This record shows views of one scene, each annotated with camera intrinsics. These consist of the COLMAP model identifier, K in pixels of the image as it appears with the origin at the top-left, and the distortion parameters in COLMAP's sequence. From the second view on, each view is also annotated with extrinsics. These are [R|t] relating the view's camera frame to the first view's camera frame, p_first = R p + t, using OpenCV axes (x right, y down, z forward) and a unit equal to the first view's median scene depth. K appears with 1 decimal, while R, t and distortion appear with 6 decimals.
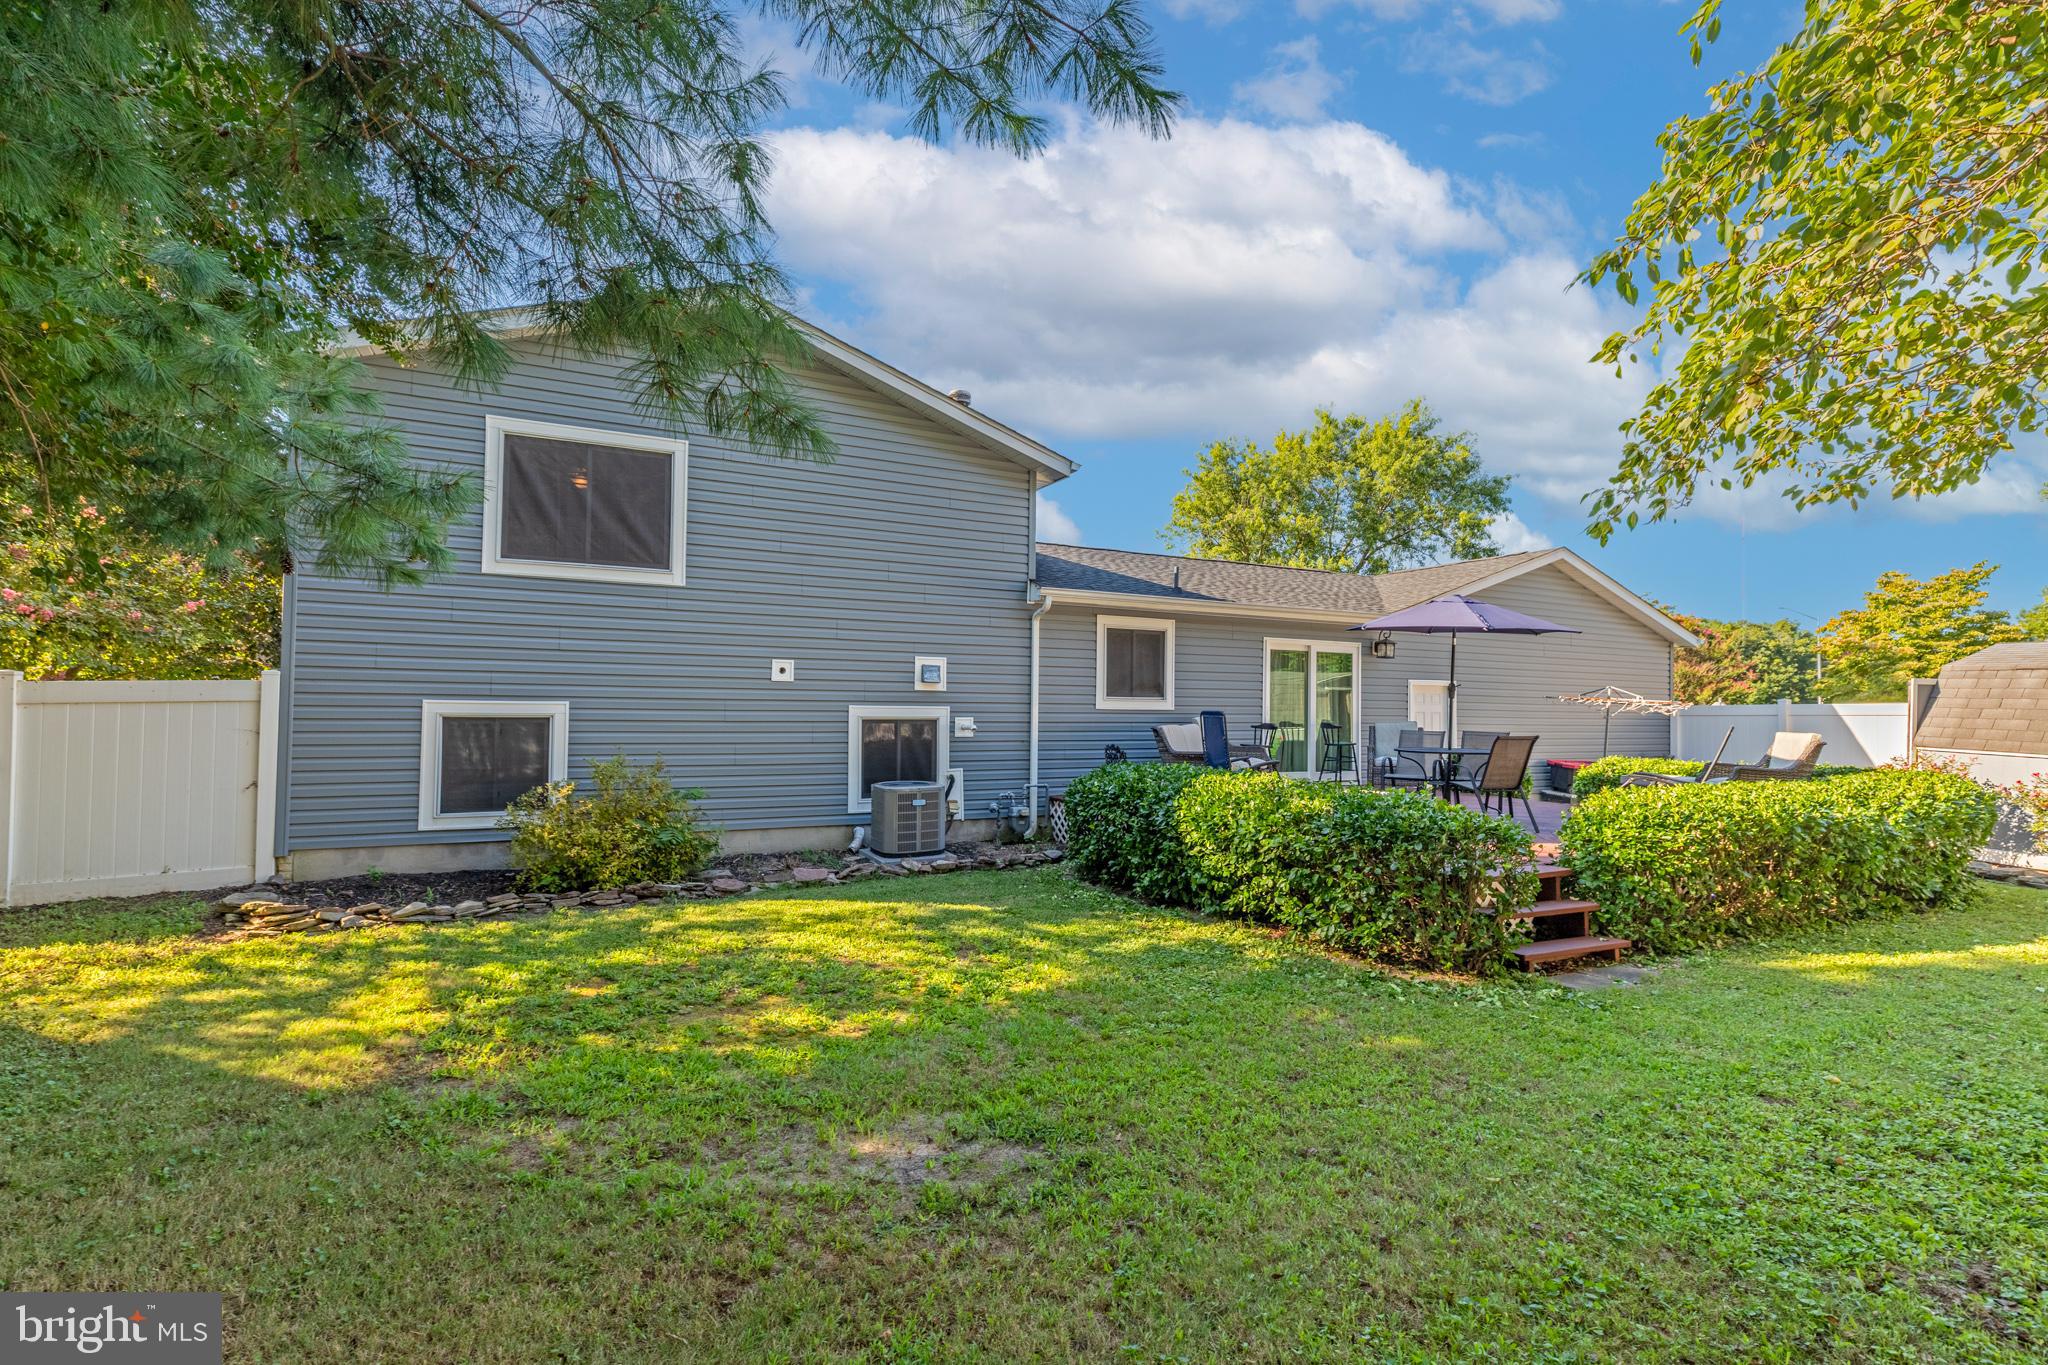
lens RADIAL K [[925.2, 0, 1022.1], [0, 925.2, 687.1], [0, 0, 1]] dist [0.003876, -0.001972]
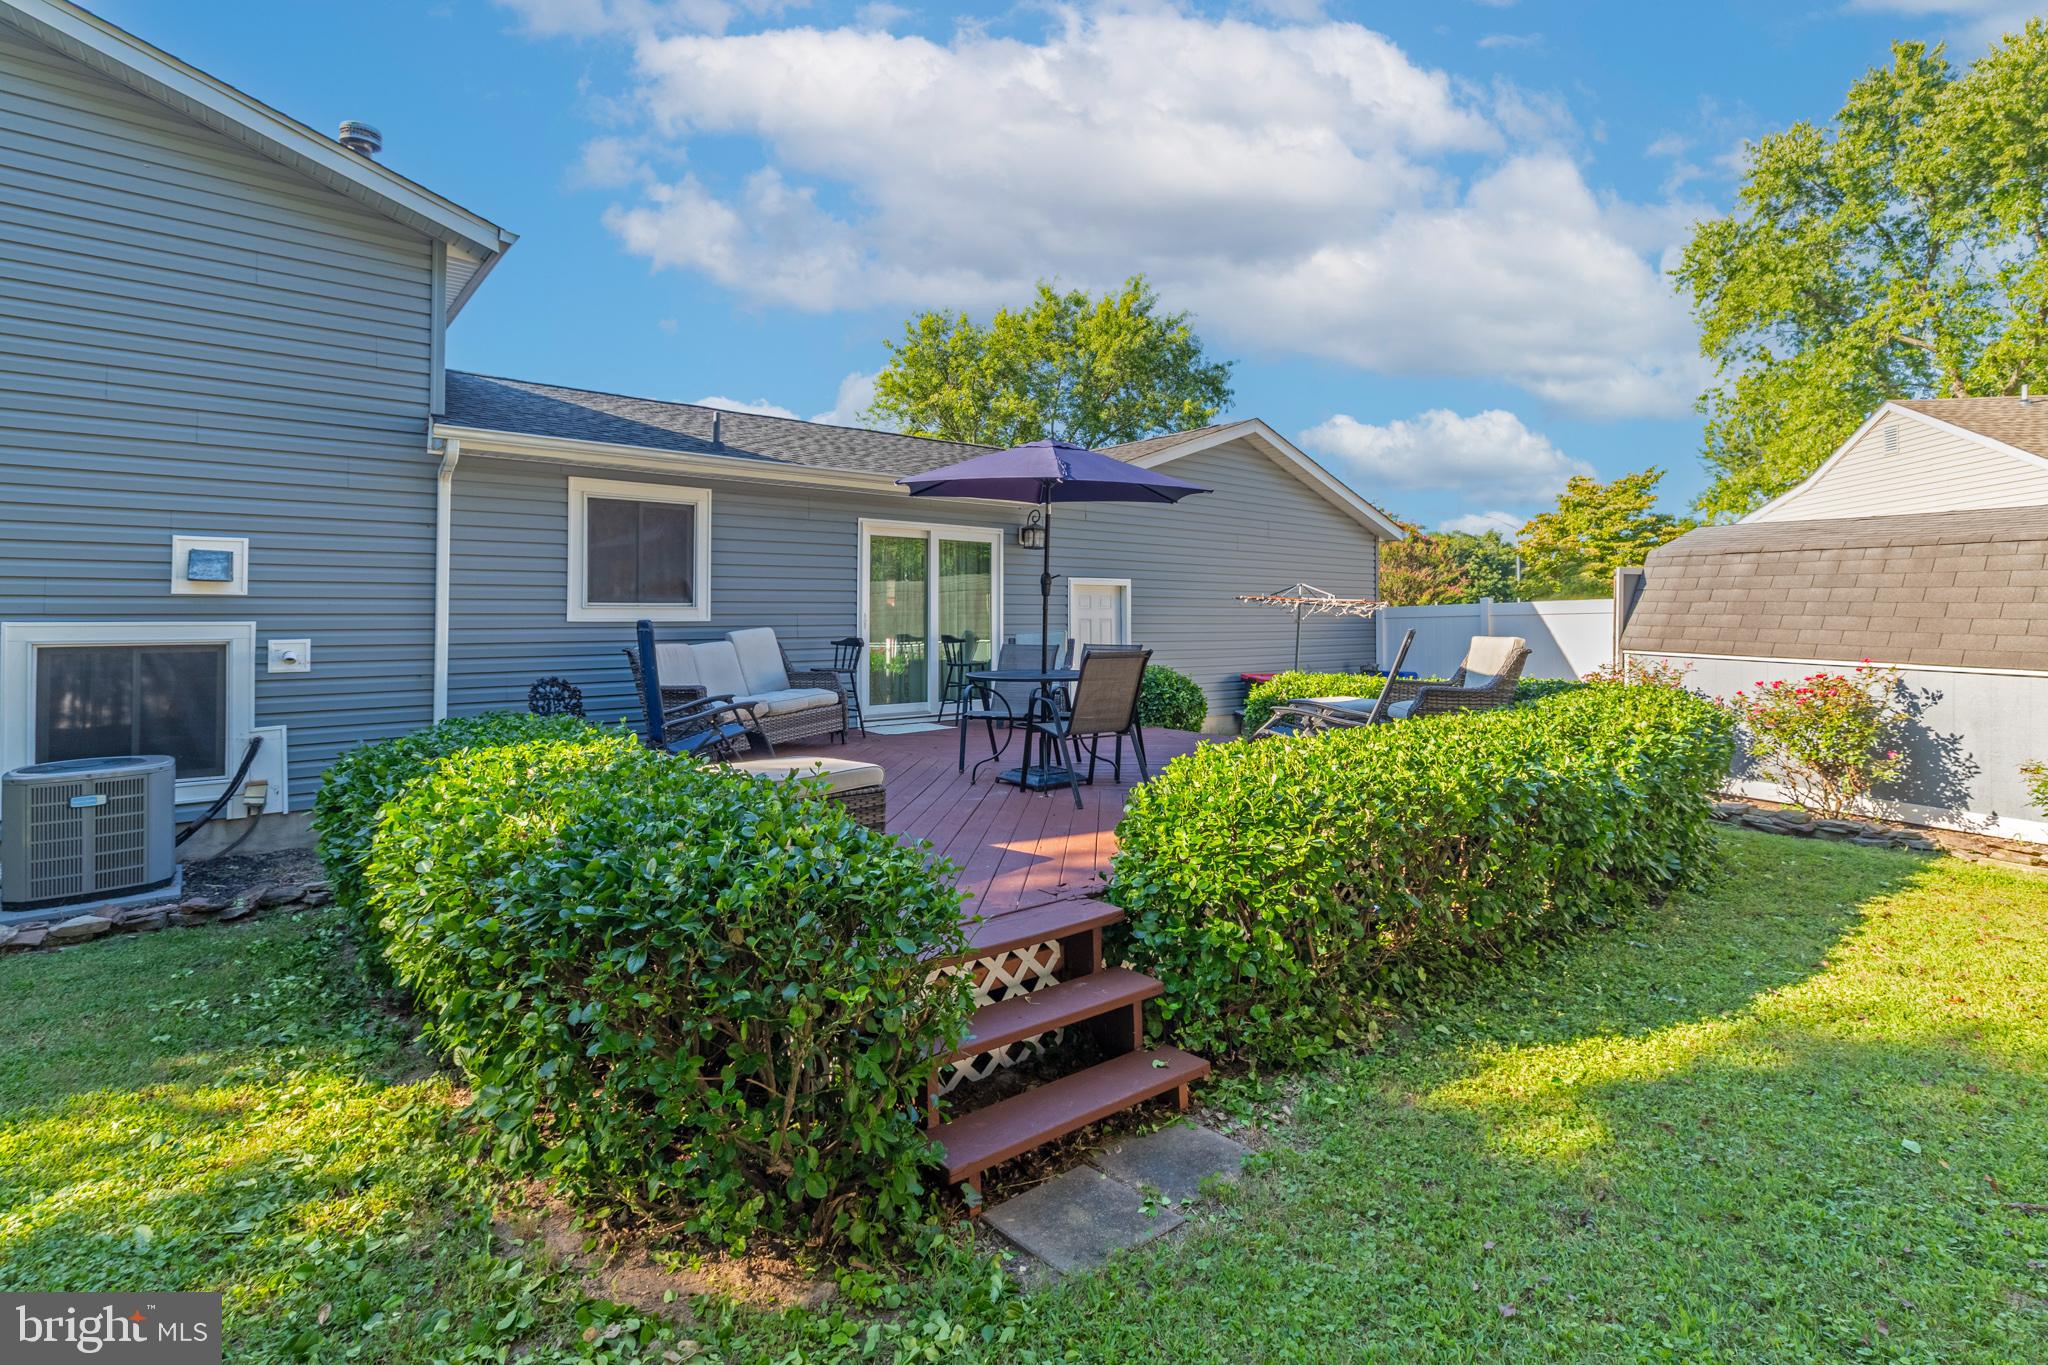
lens RADIAL K [[925.2, 0, 1031.4], [0, 925.2, 608.0], [0, 0, 1]] dist [0.003876, -0.001972]
pose [[0.974361, -0.013869, 0.224563, 0.249421], [0.012143, 0.999885, 0.009069, 0.012206], [-0.224663, -0.006110, 0.974417, 0.293740]]
